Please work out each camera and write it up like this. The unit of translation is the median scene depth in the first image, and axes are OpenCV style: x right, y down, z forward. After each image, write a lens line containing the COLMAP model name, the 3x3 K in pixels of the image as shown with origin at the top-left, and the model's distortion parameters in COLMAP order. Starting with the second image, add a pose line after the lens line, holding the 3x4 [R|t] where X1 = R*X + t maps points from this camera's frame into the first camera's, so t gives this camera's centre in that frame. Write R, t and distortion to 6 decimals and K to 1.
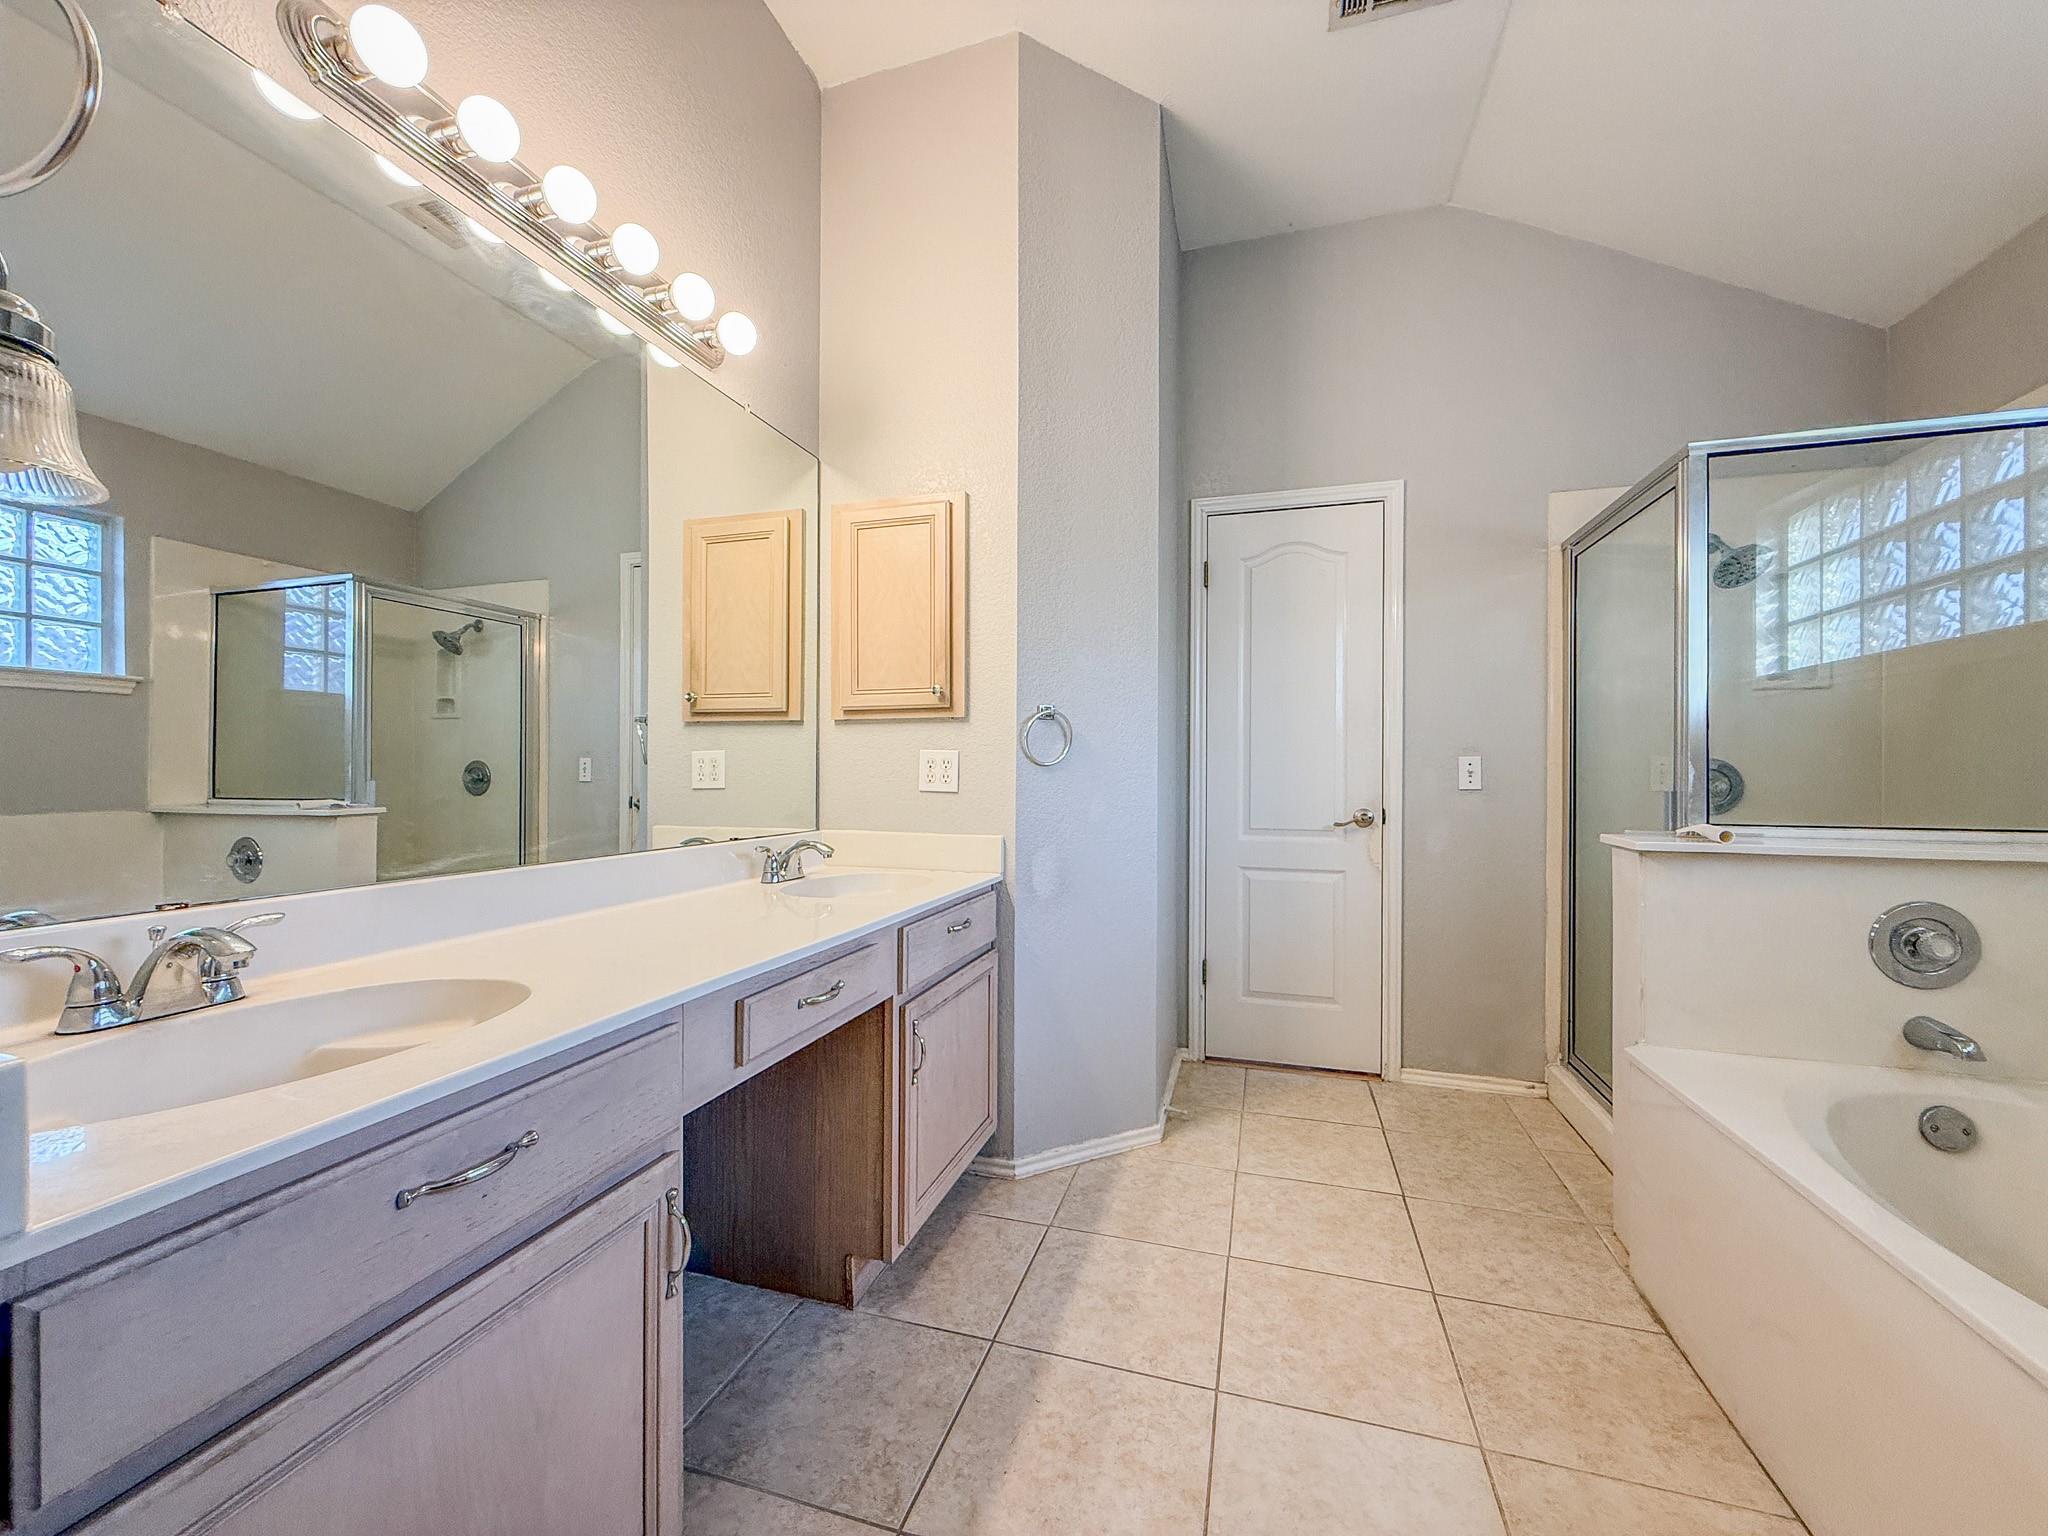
lens RADIAL K [[816.2, 0, 1028.1], [0, 816.2, 768.3], [0, 0, 1]] dist [-0.000815, 0.000364]
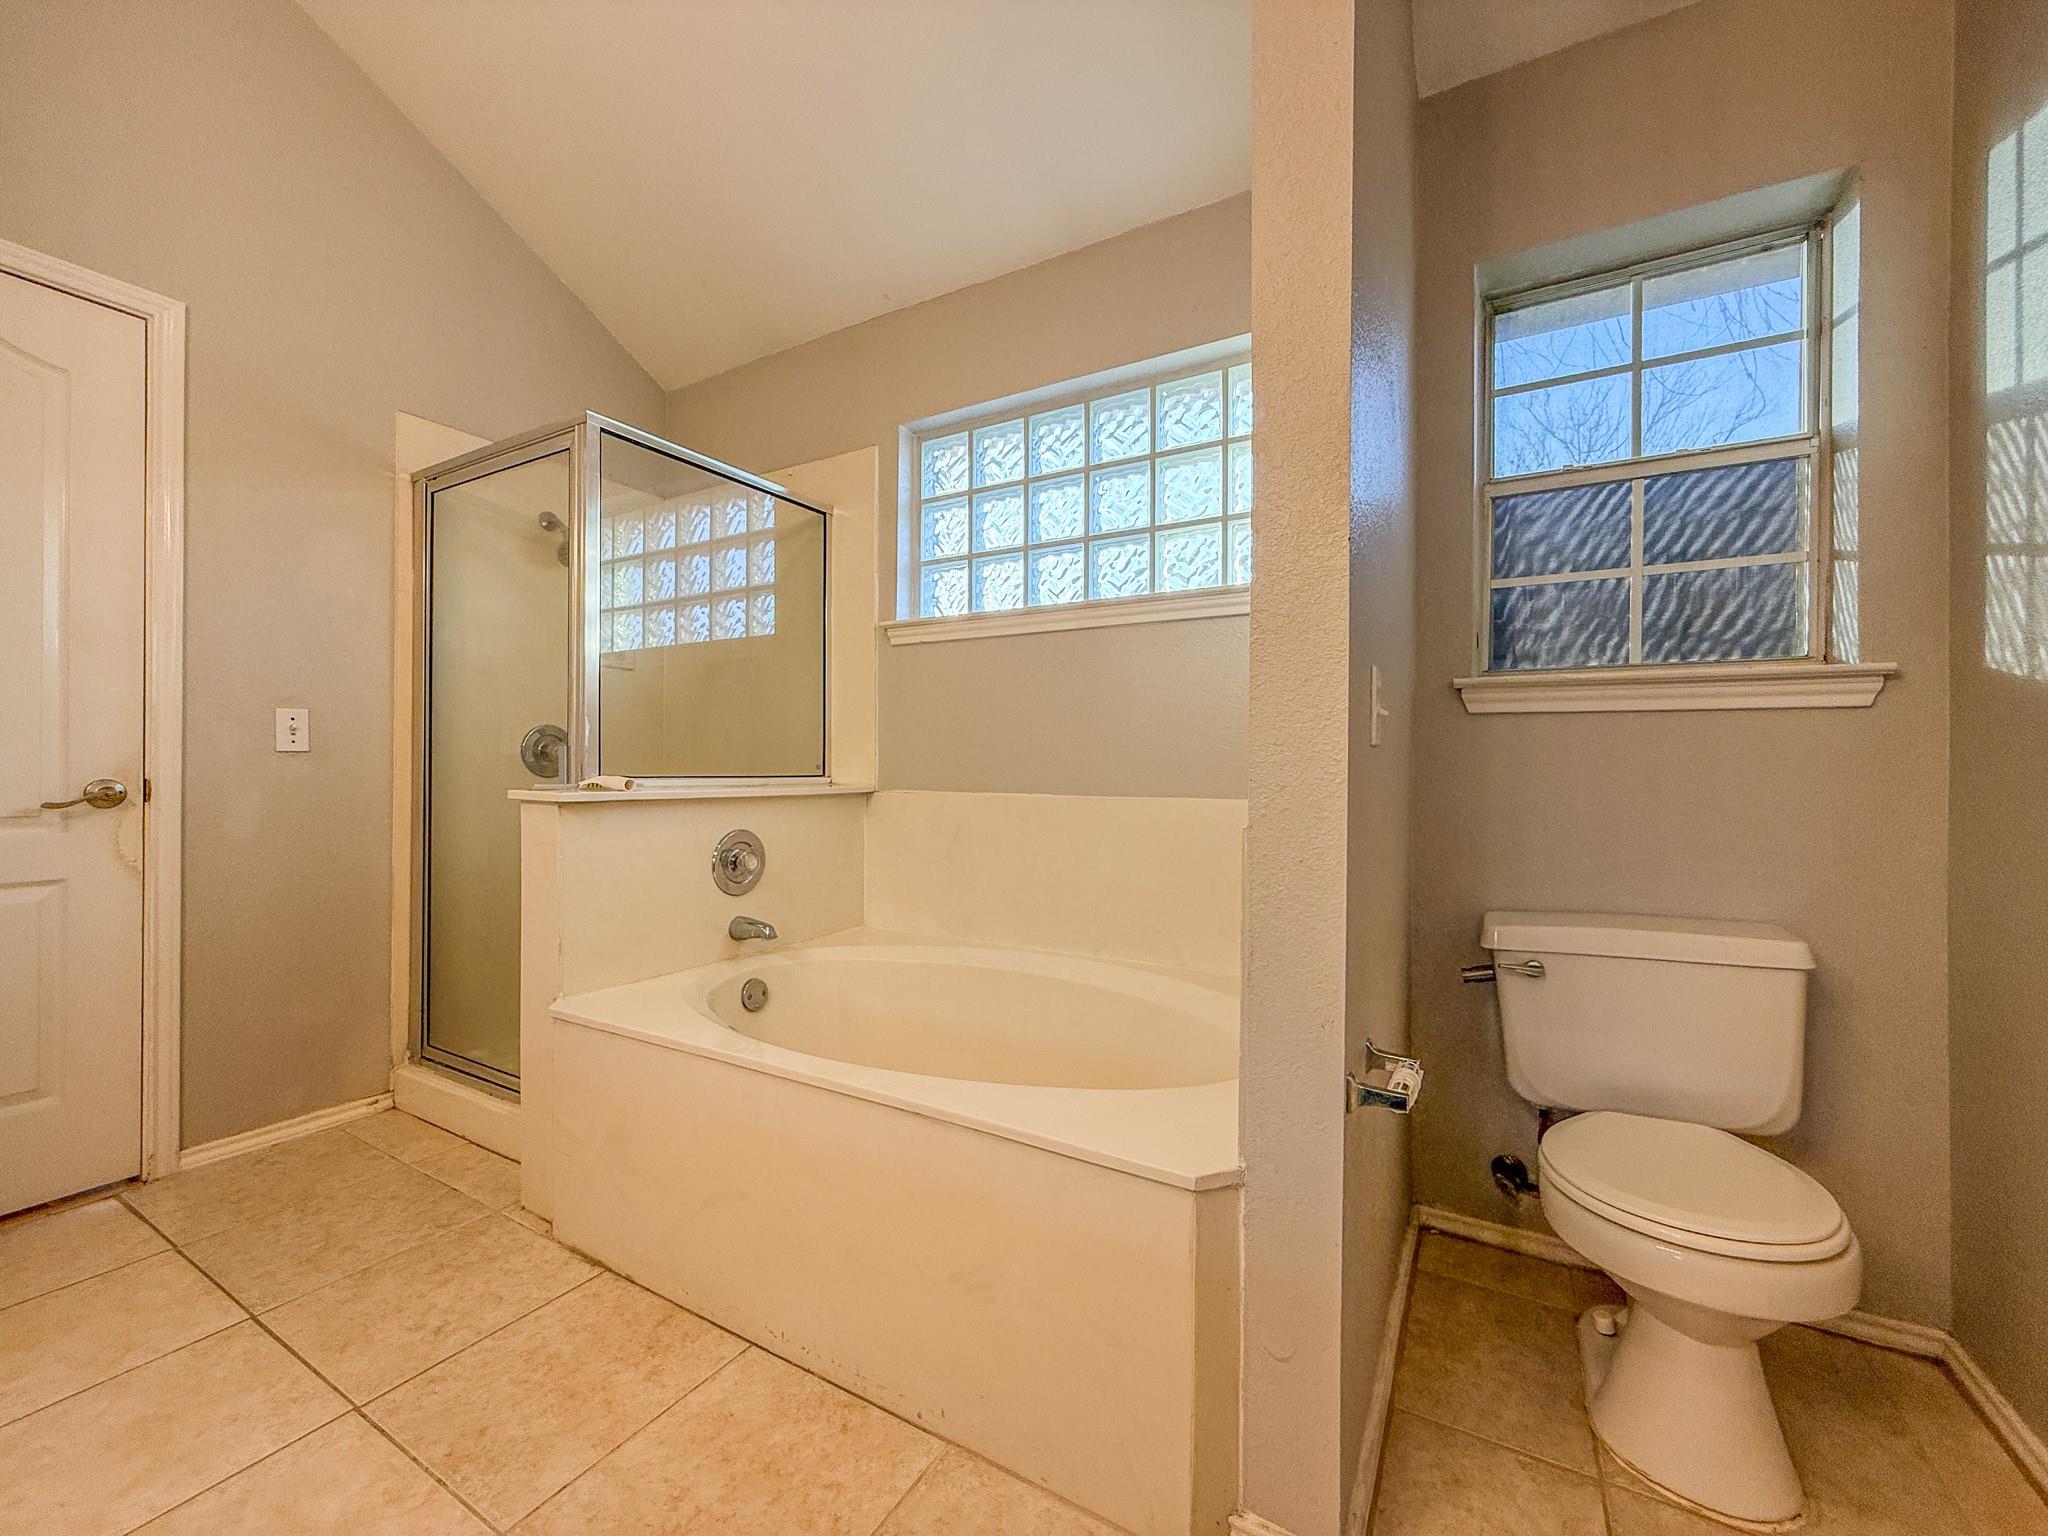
lens RADIAL K [[816.2, 0, 1020.5], [0, 816.2, 765.5], [0, 0, 1]] dist [-0.000815, 0.000364]
pose [[0.236779, -0.001197, 0.971563, -0.054199], [-0.009203, 0.999952, 0.003475, 0.034789], [-0.971520, -0.009764, 0.236756, 0.166659]]
